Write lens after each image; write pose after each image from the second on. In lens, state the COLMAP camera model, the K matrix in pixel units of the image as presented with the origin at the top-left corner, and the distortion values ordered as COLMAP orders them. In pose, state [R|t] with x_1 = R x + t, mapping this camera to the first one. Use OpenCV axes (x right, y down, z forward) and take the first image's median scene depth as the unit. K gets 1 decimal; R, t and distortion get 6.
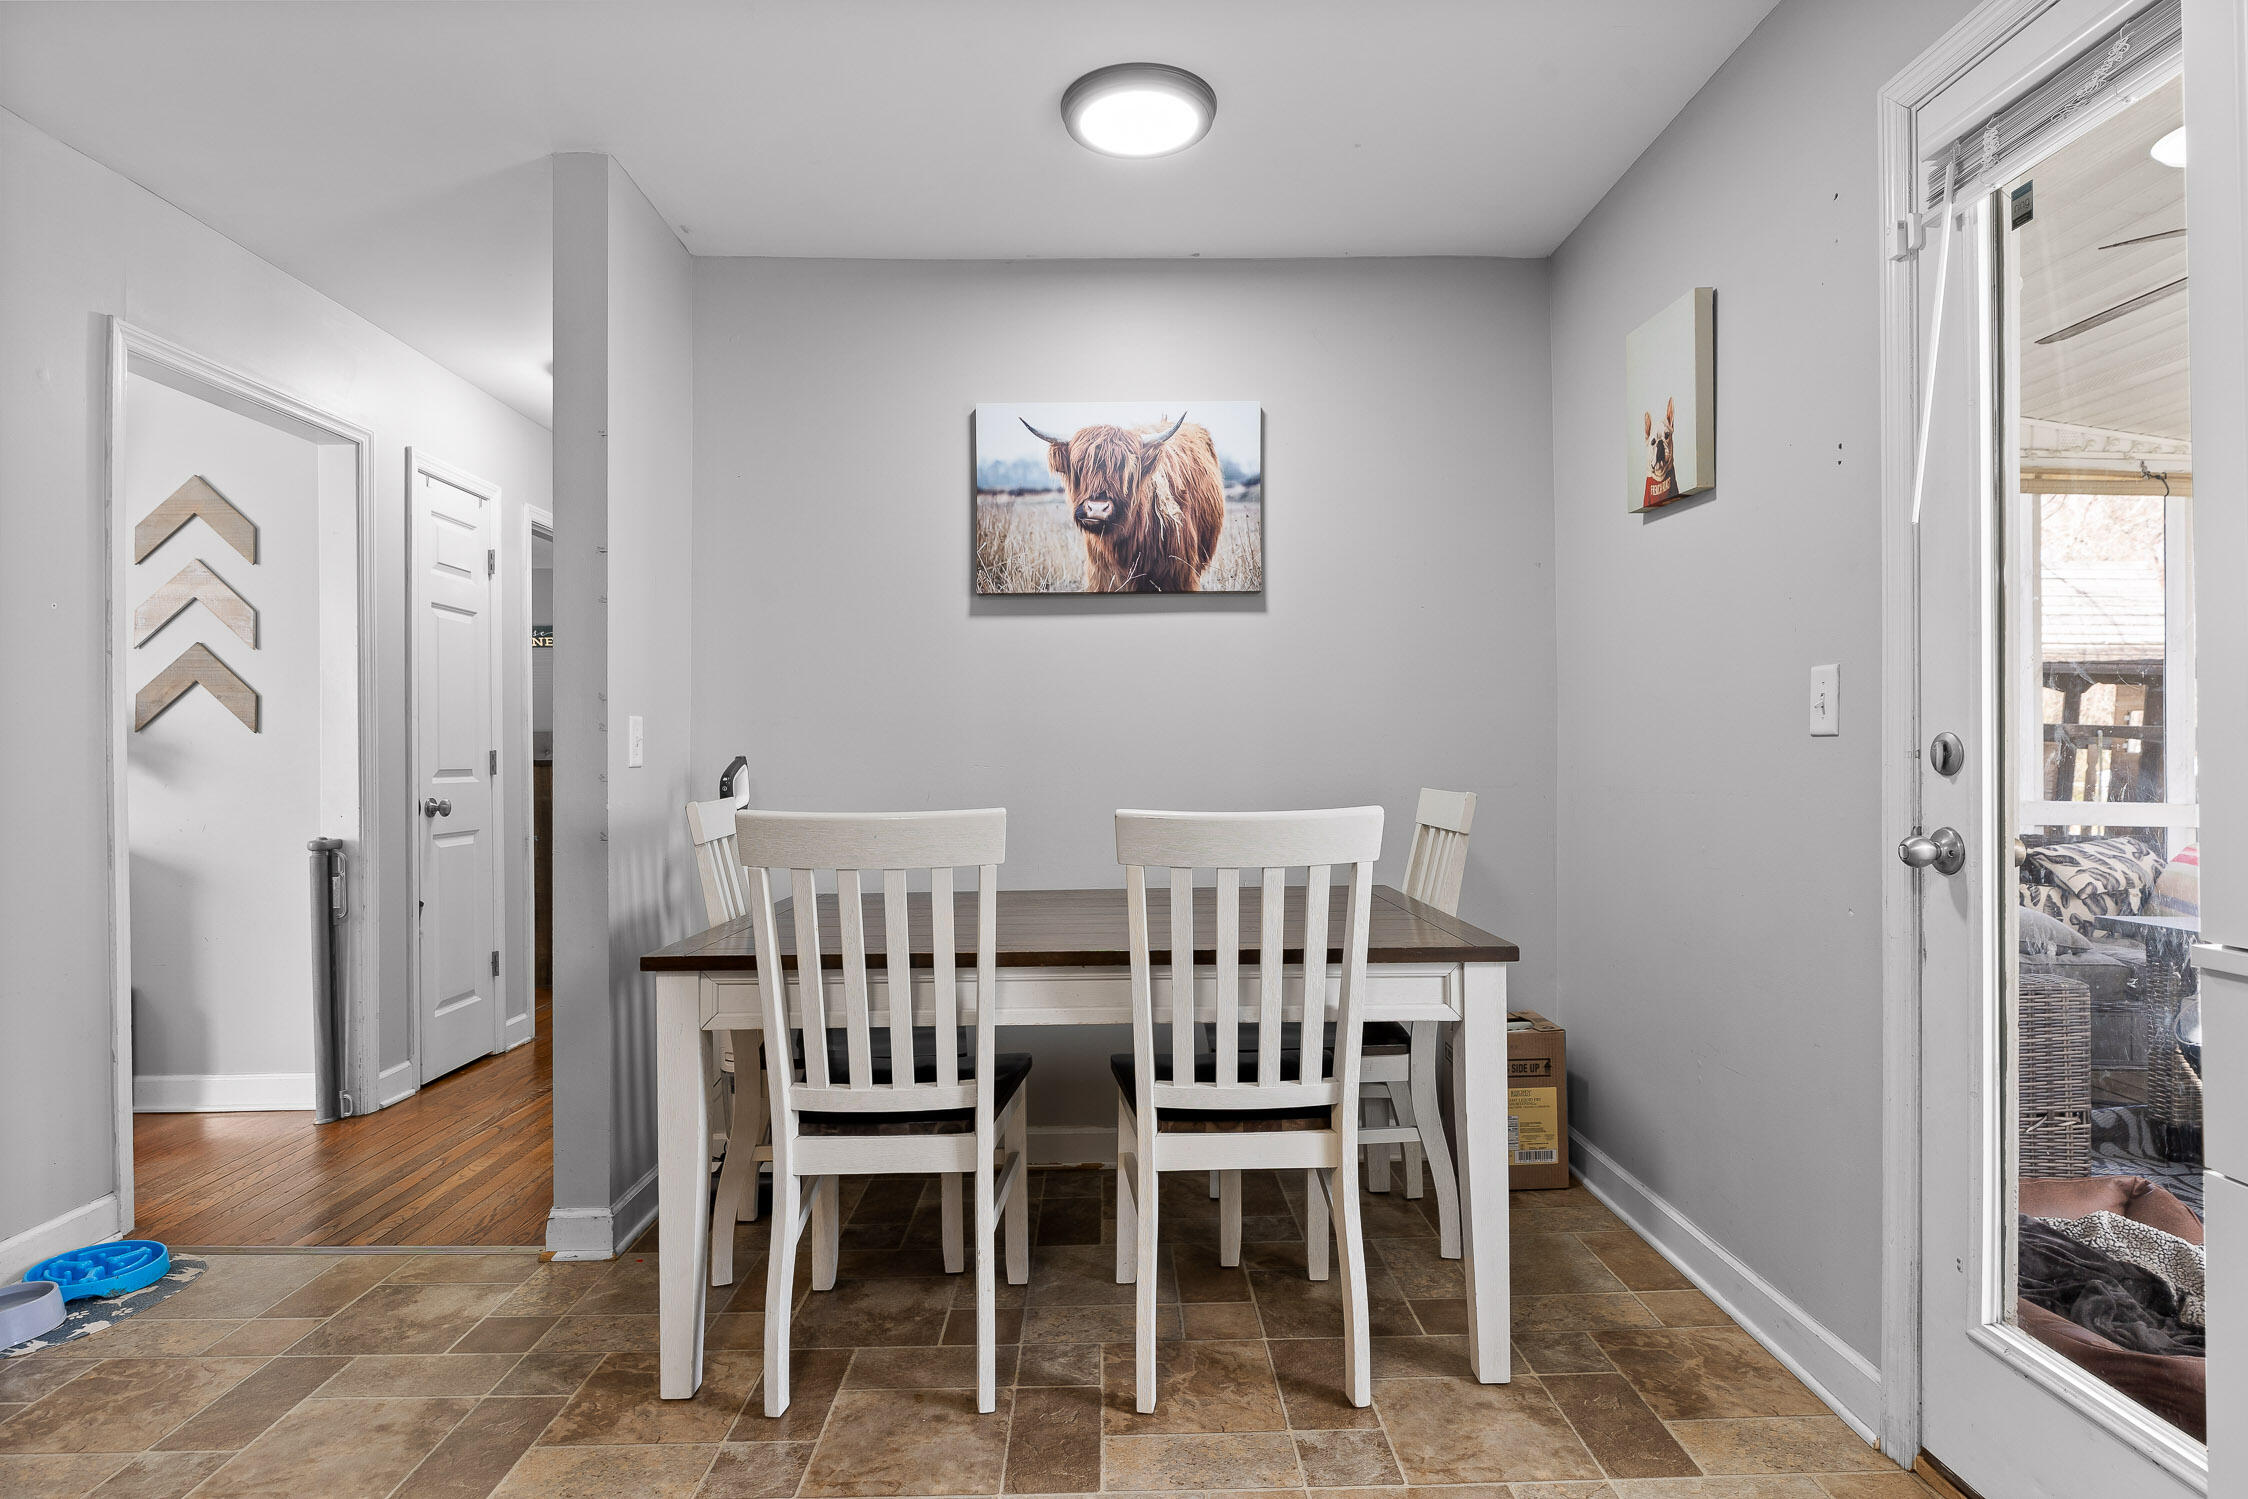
lens RADIAL K [[1178.1, 0, 1130.0], [0, 1178.1, 750.6], [0, 0, 1]] dist [-0.002518, -0.000242]
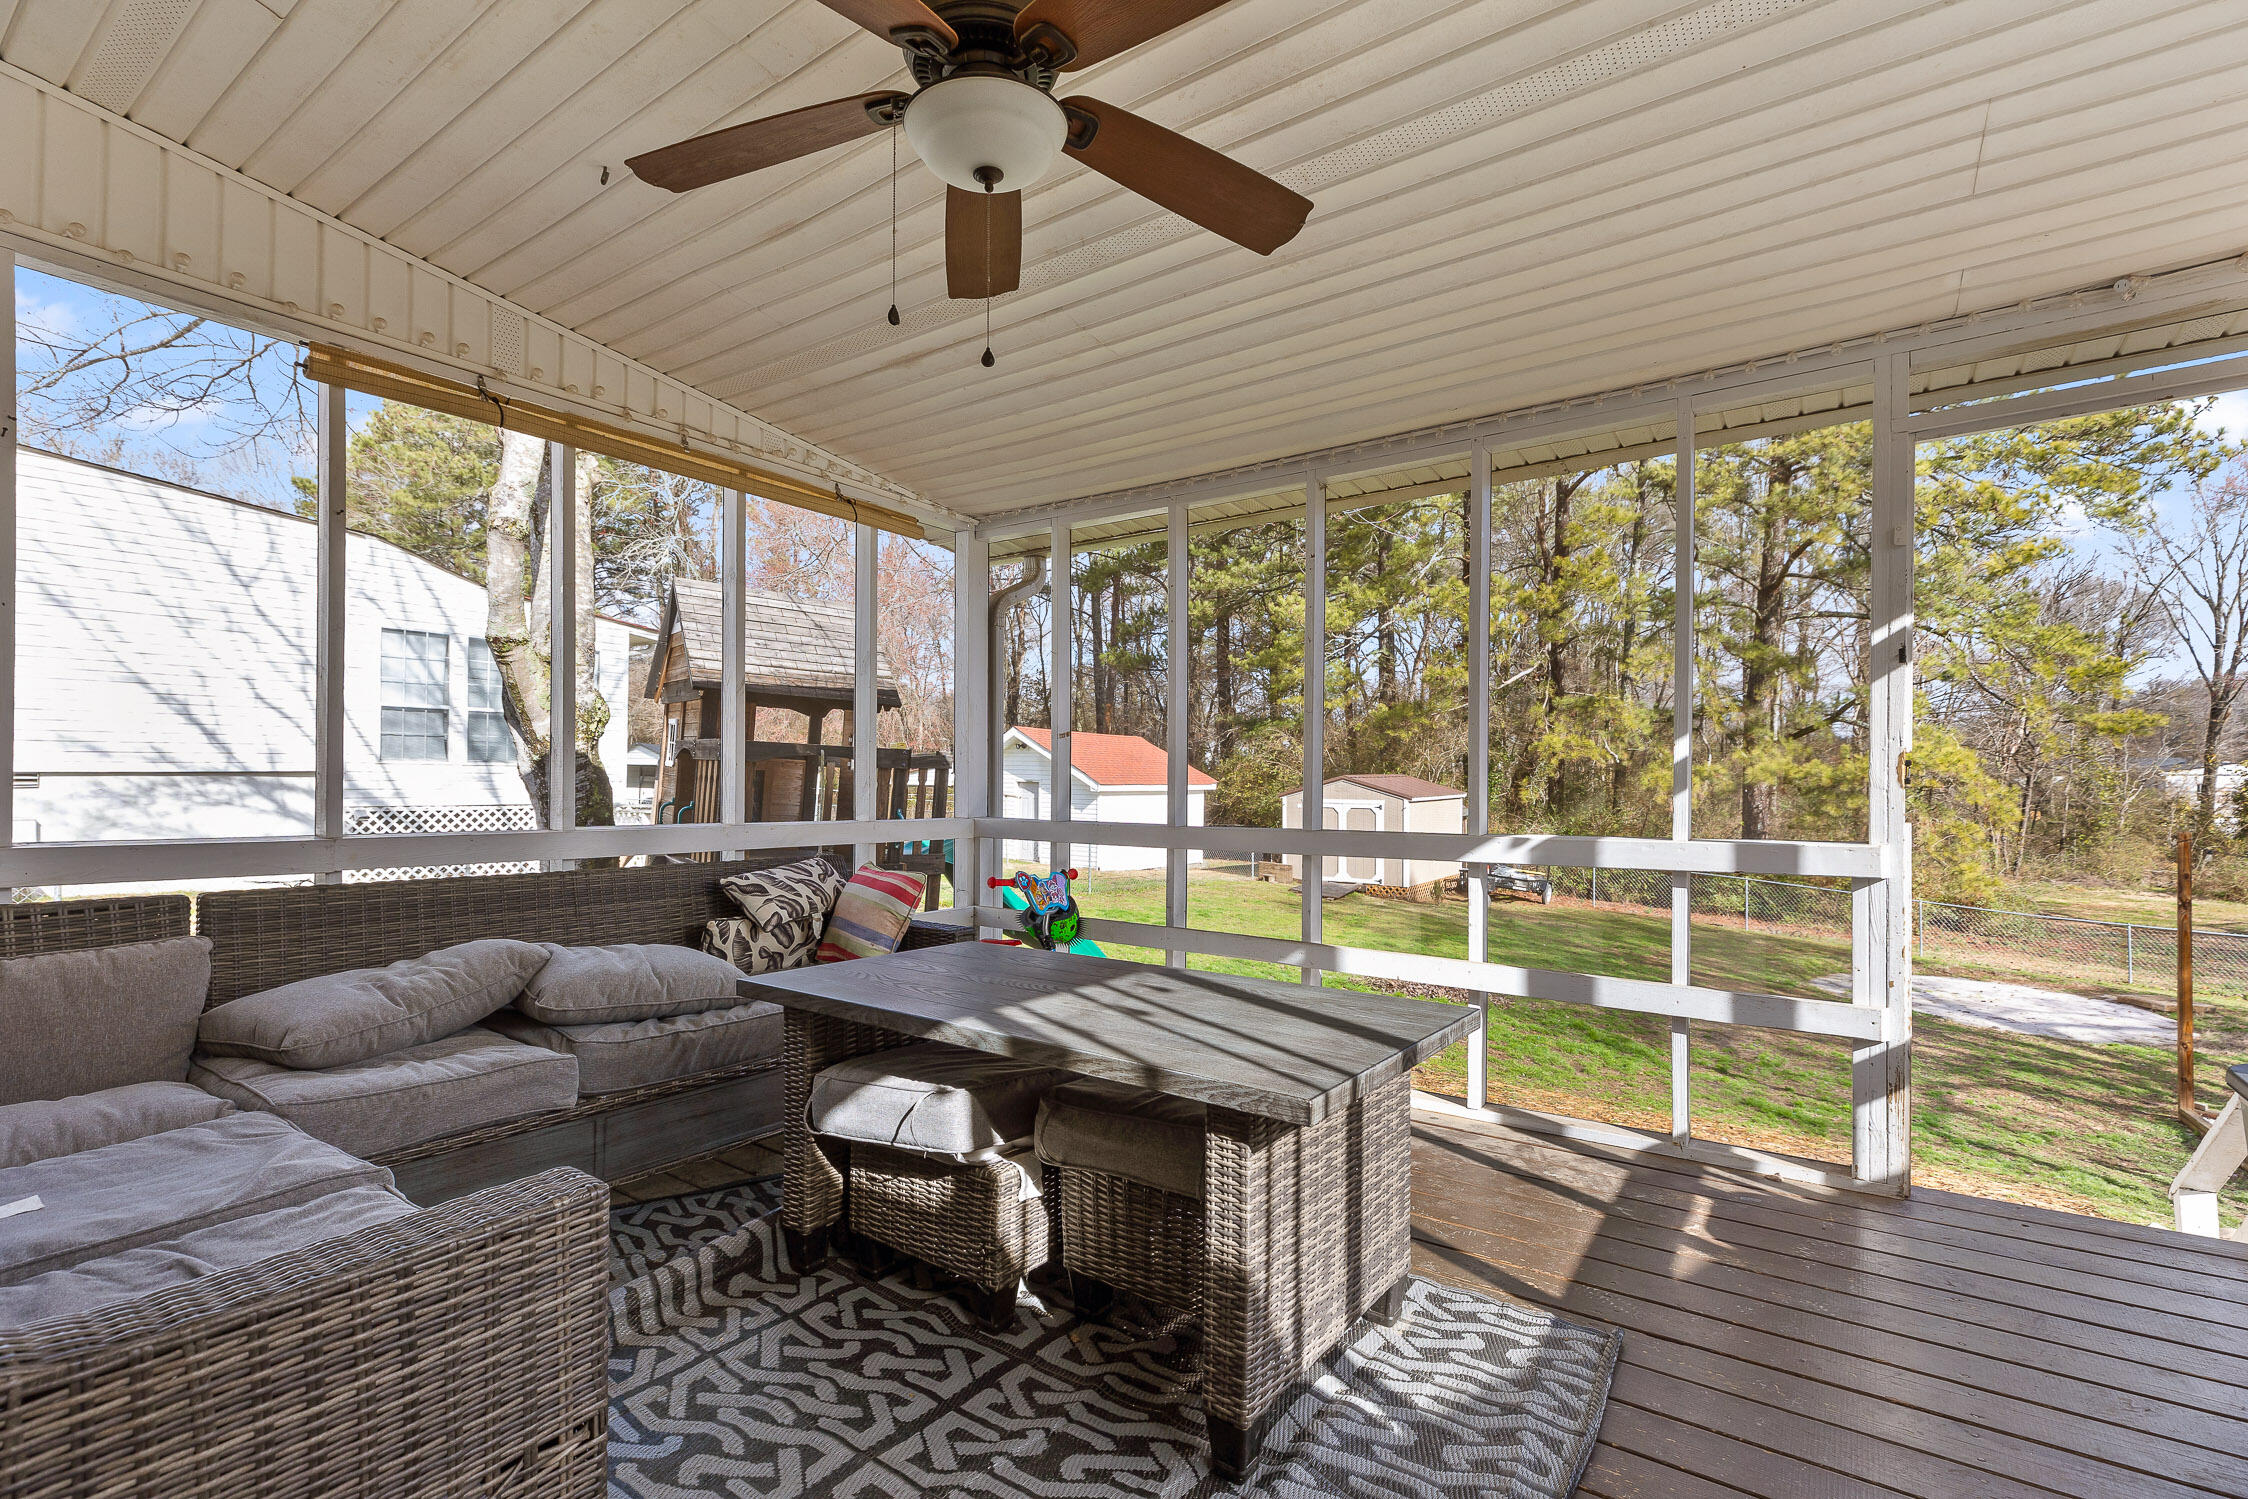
lens RADIAL K [[1016.0, 0, 1128.5], [0, 1016.0, 761.0], [0, 0, 1]] dist [0.003219, 0.000329]
pose [[0.596717, 0.011621, 0.802367, 0.332836], [-0.009353, 0.999928, -0.007527, -0.003596], [-0.802397, -0.003013, 0.596783, 0.294854]]
